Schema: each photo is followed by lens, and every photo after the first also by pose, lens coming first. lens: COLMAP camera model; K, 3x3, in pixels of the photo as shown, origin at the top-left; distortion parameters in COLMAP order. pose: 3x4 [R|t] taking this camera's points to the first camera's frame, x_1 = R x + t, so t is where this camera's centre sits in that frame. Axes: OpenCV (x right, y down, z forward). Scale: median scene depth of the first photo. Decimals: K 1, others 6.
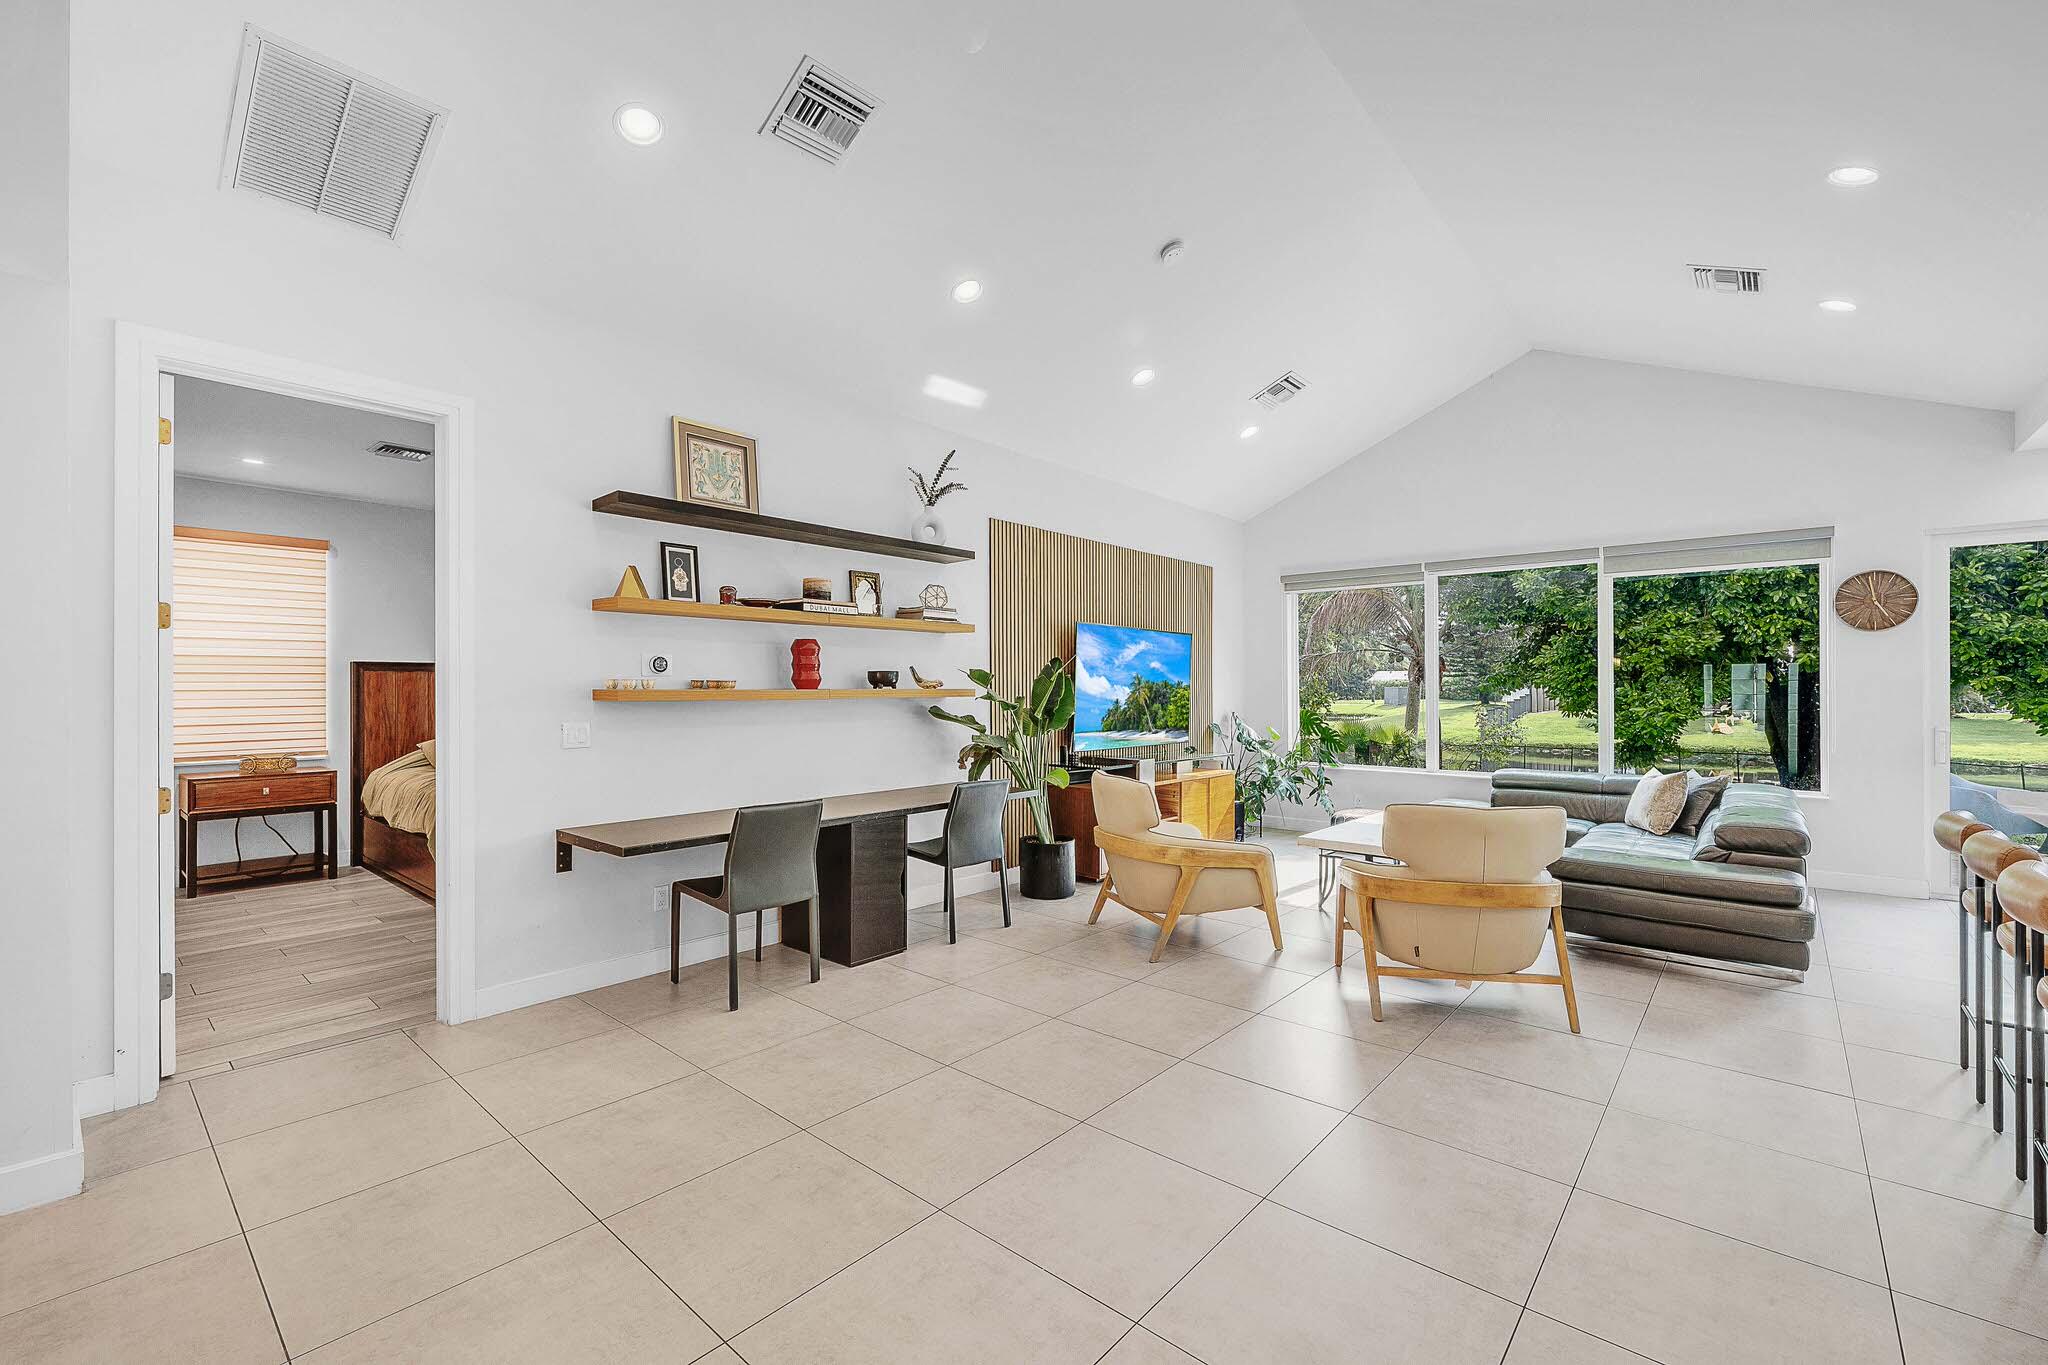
lens RADIAL K [[860.3, 0, 1017.0], [0, 860.3, 685.5], [0, 0, 1]] dist [-0.000369, 0.000064]
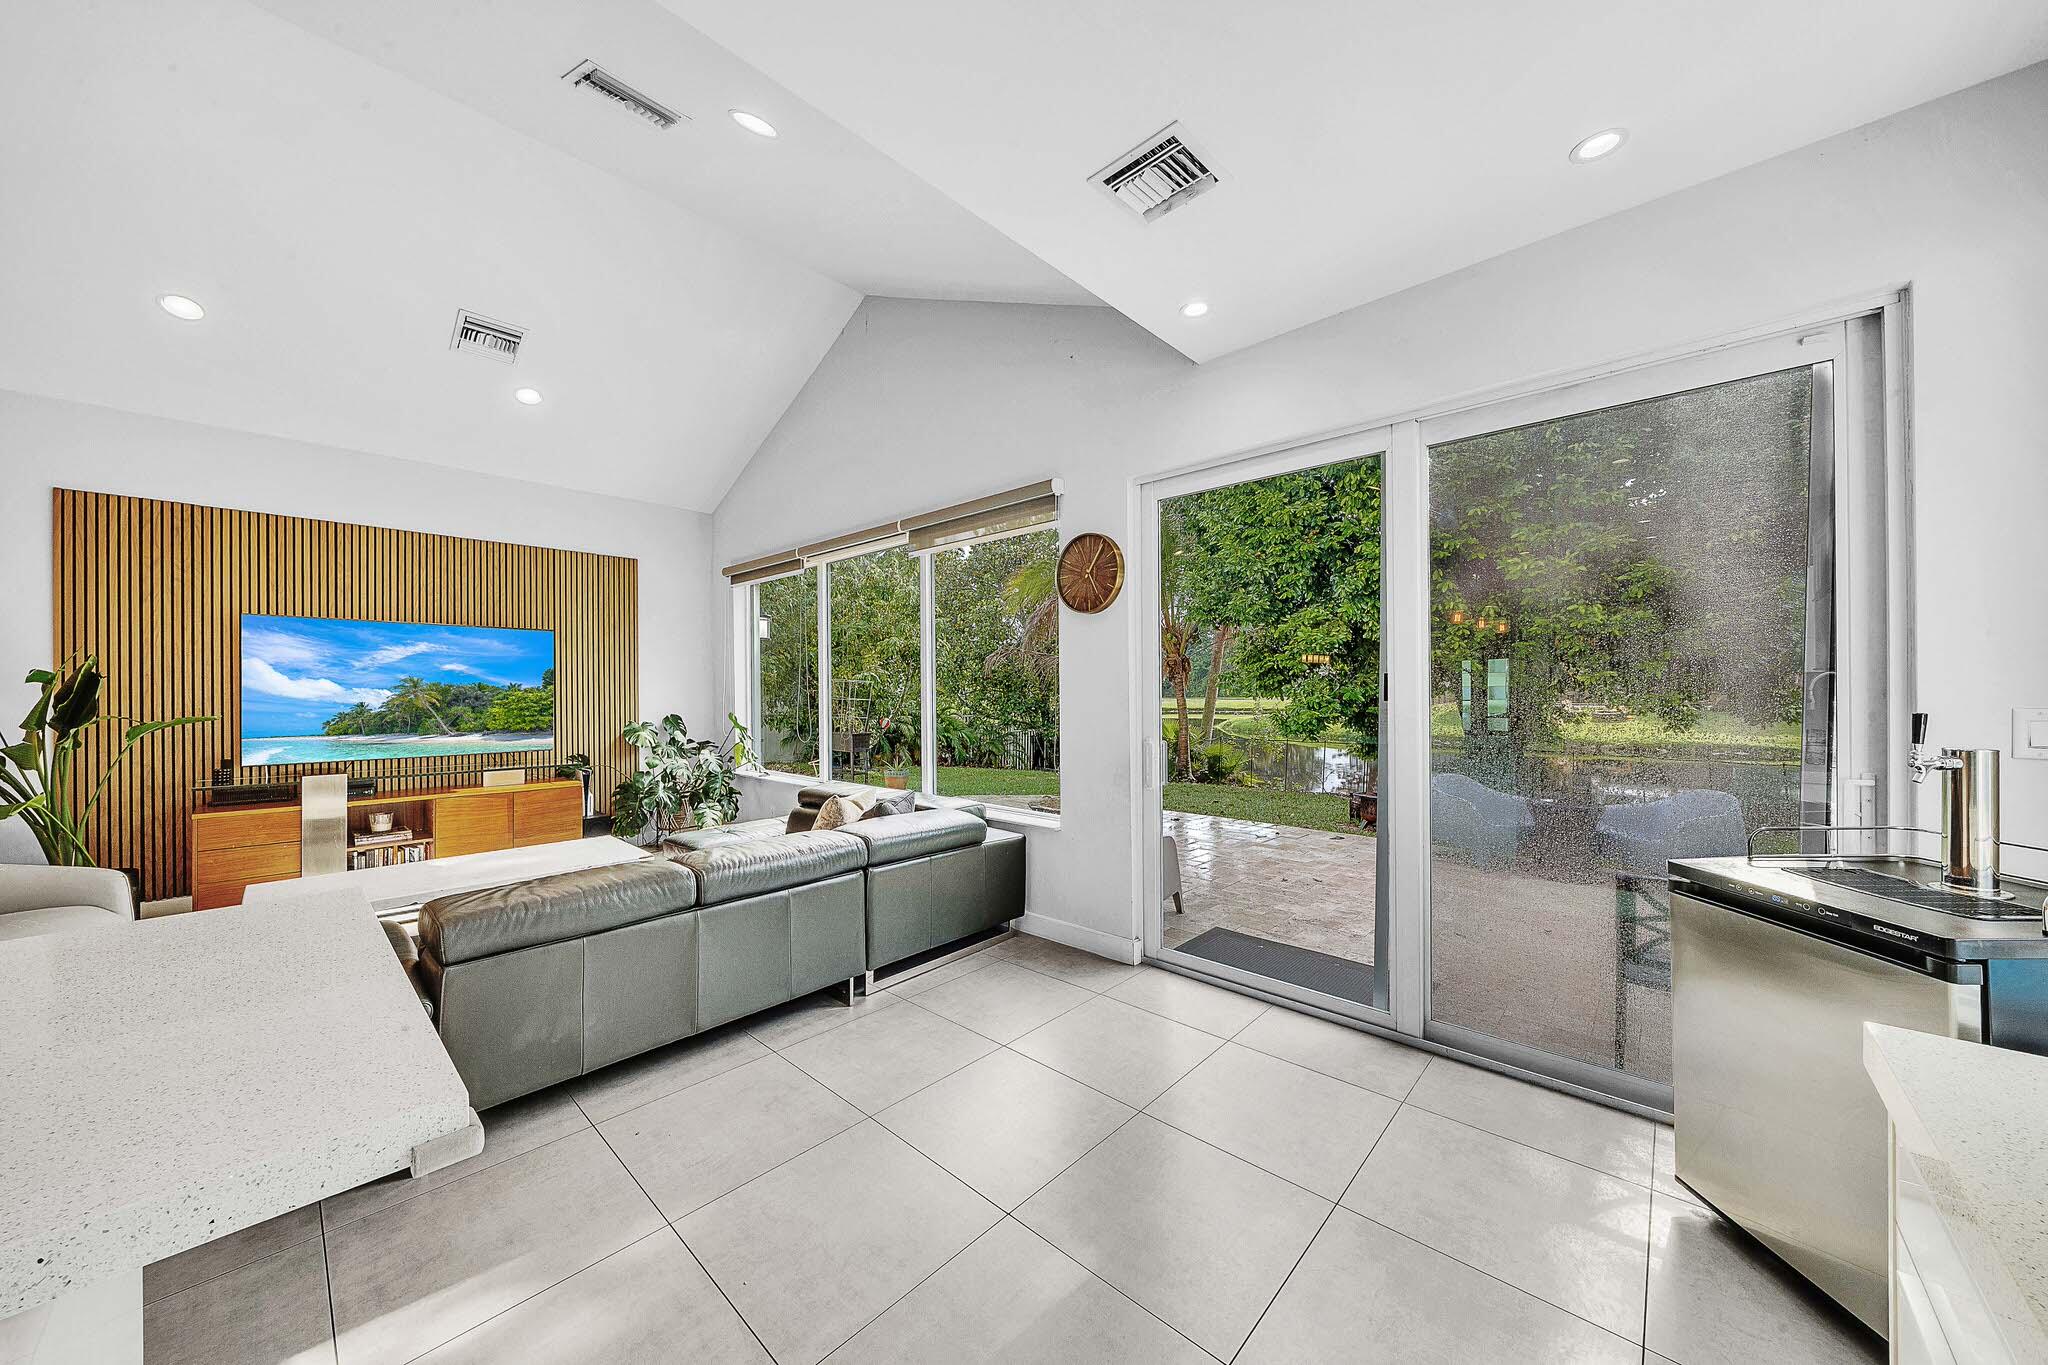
lens RADIAL K [[712.7, 0, 1018.8], [0, 712.7, 690.7], [0, 0, 1]] dist [-0.001364, -0.000071]
pose [[0.999418, -0.004038, -0.033883, 0.928185], [0.004168, 0.999984, 0.003762, 0.003470], [0.033868, -0.003901, 0.999419, 0.348635]]
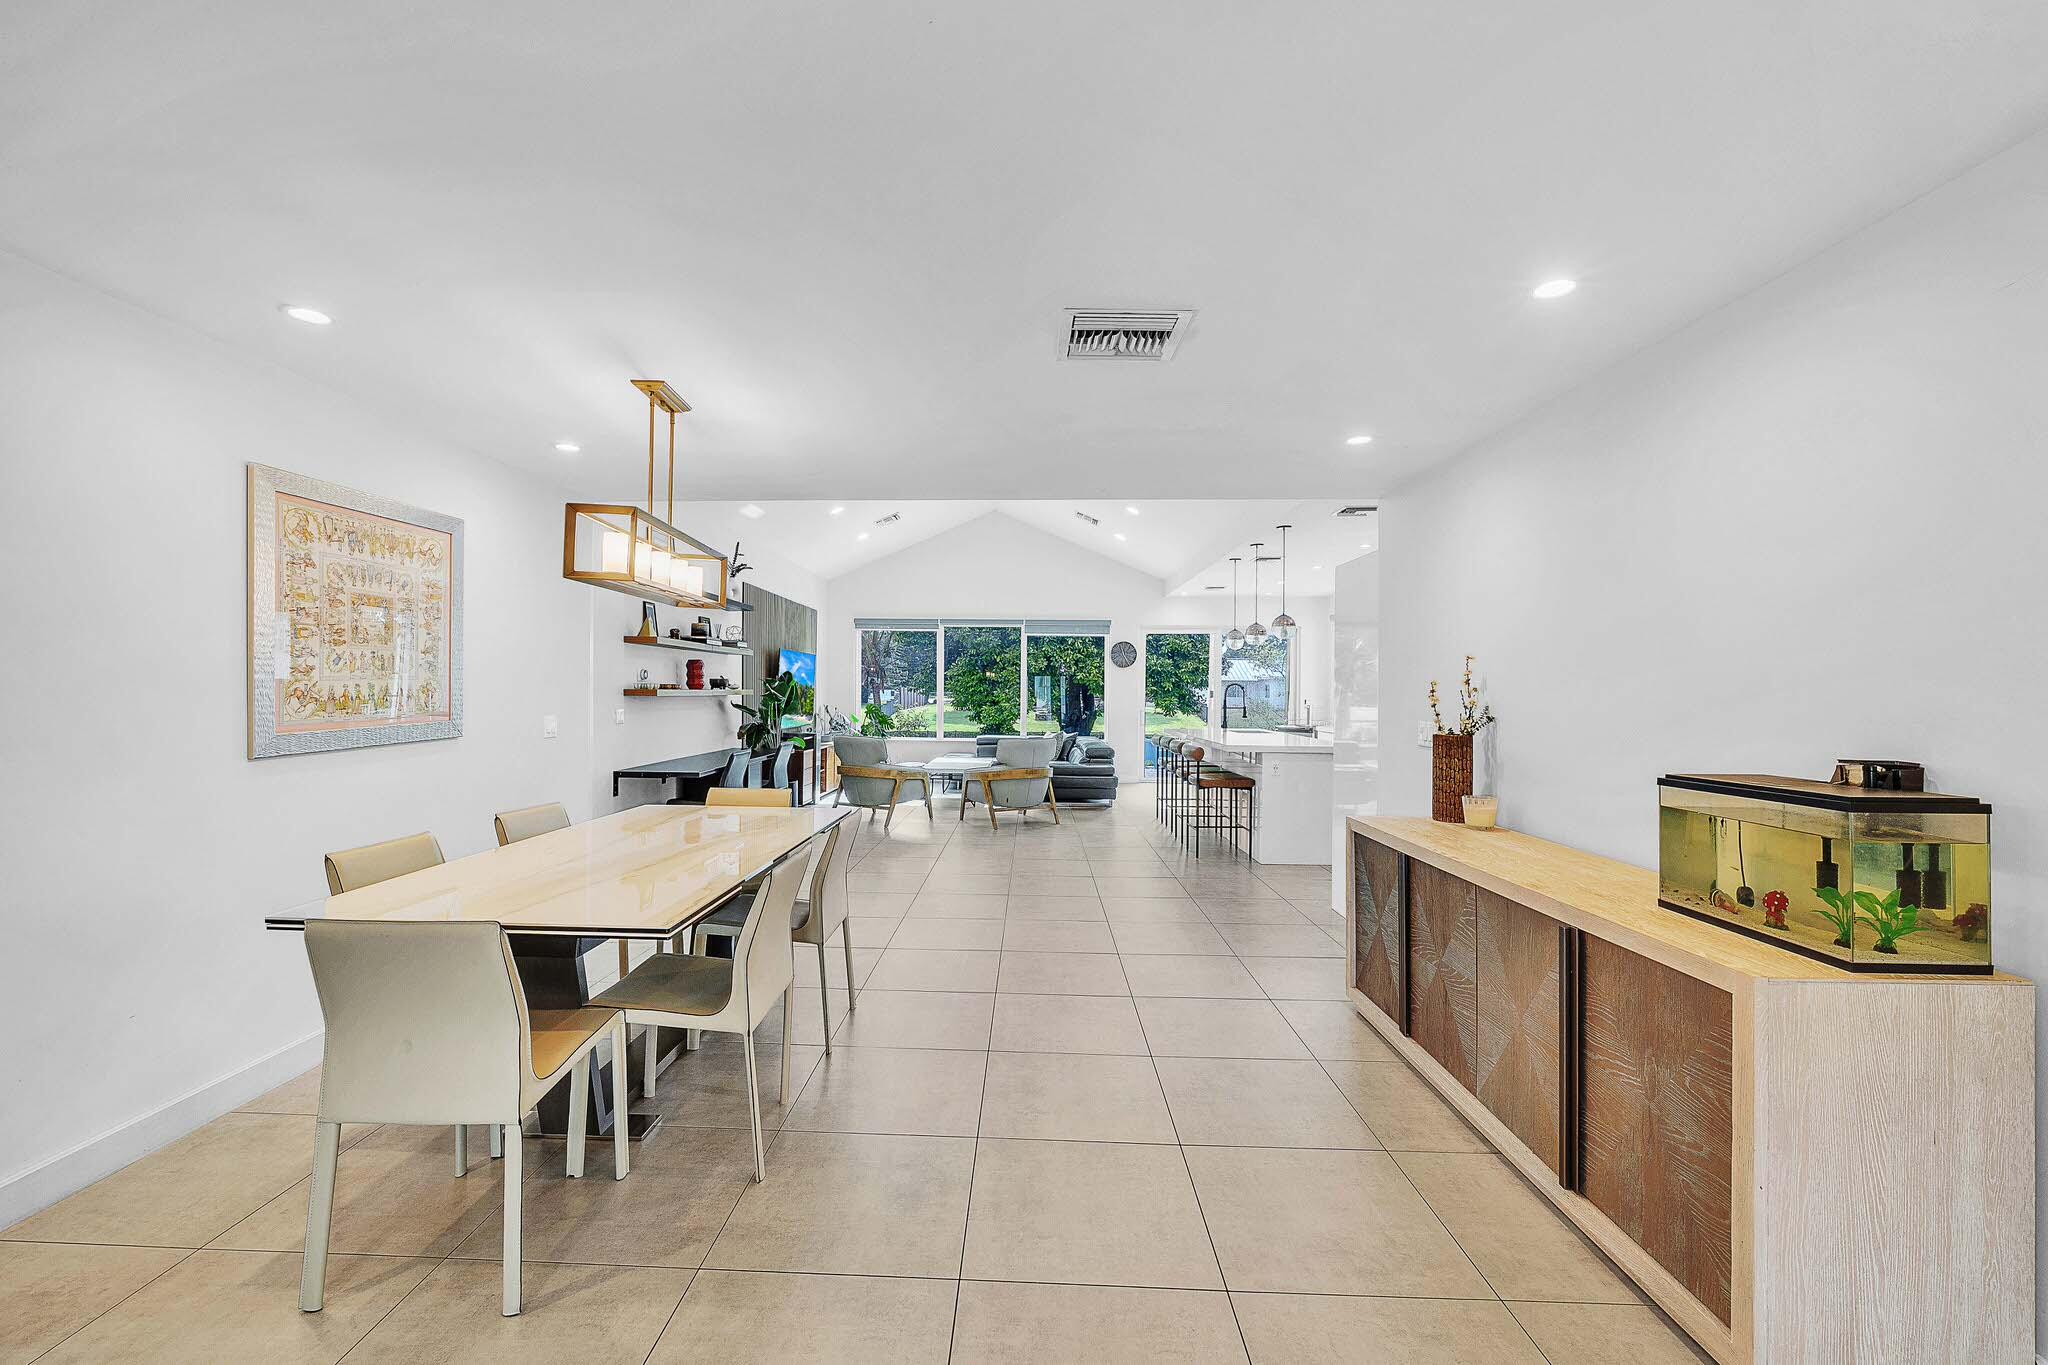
lens RADIAL K [[827.2, 0, 996.2], [0, 827.2, 685.8], [0, 0, 1]] dist [-0.002651, -0.000276]
pose [[0.778565, 0.013057, 0.627428, -0.626272], [-0.013958, 0.999897, -0.003488, -0.003569], [-0.627408, -0.006042, 0.778667, -0.486915]]
